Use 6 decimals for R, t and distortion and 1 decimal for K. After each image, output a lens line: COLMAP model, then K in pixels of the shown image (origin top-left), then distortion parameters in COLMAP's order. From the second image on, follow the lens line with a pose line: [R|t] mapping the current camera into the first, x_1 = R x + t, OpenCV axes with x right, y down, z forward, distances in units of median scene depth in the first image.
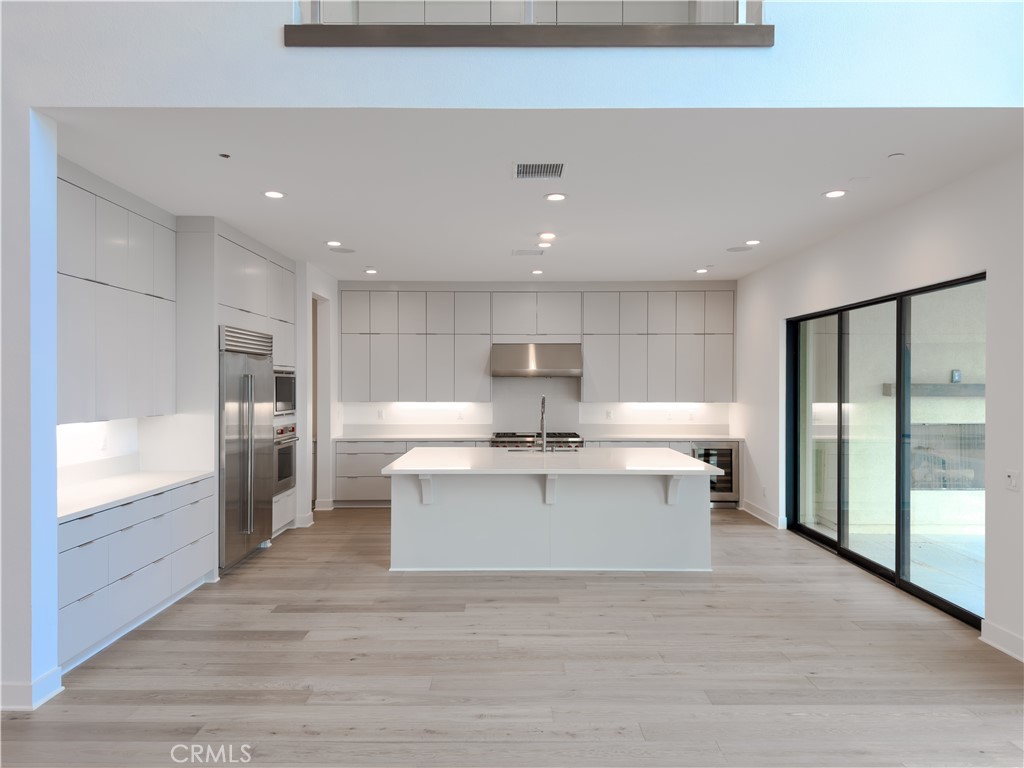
lens RADIAL K [[706.1, 0, 512.9], [0, 706.1, 381.8], [0, 0, 1]] dist [0.061492, -0.006760]
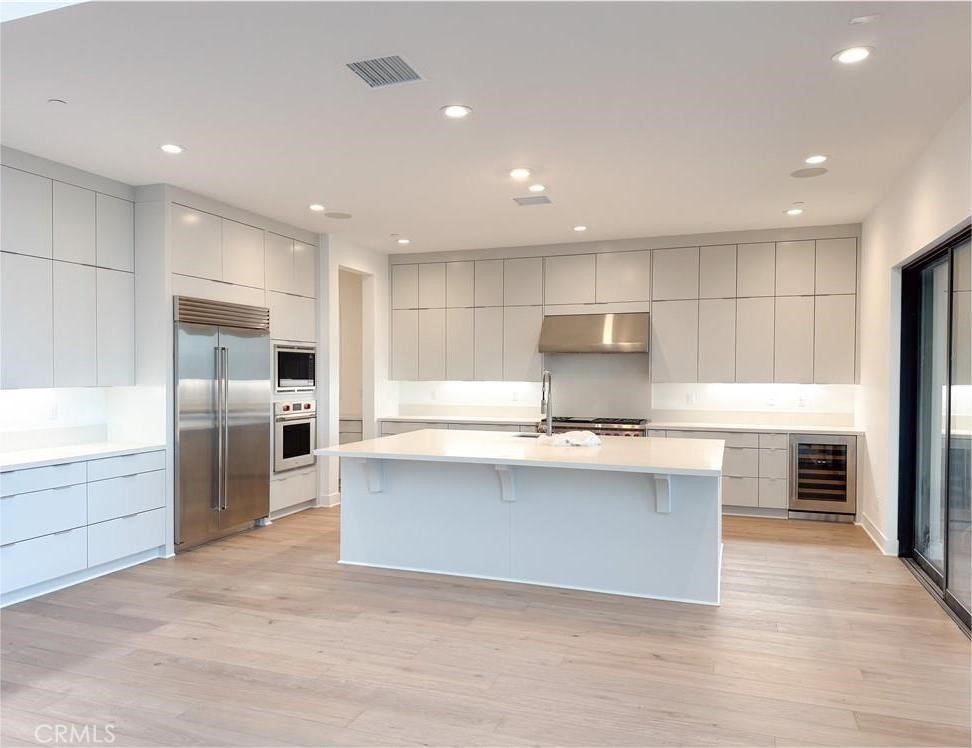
lens RADIAL K [[698.8, 0, 483.8], [0, 698.8, 380.7], [0, 0, 1]] dist [0.034474, -0.005643]
pose [[0.937237, 0.005437, -0.348651, 0.217122], [-0.000310, 0.999891, 0.014760, 0.015264], [0.348693, -0.013725, 0.937136, 0.165797]]
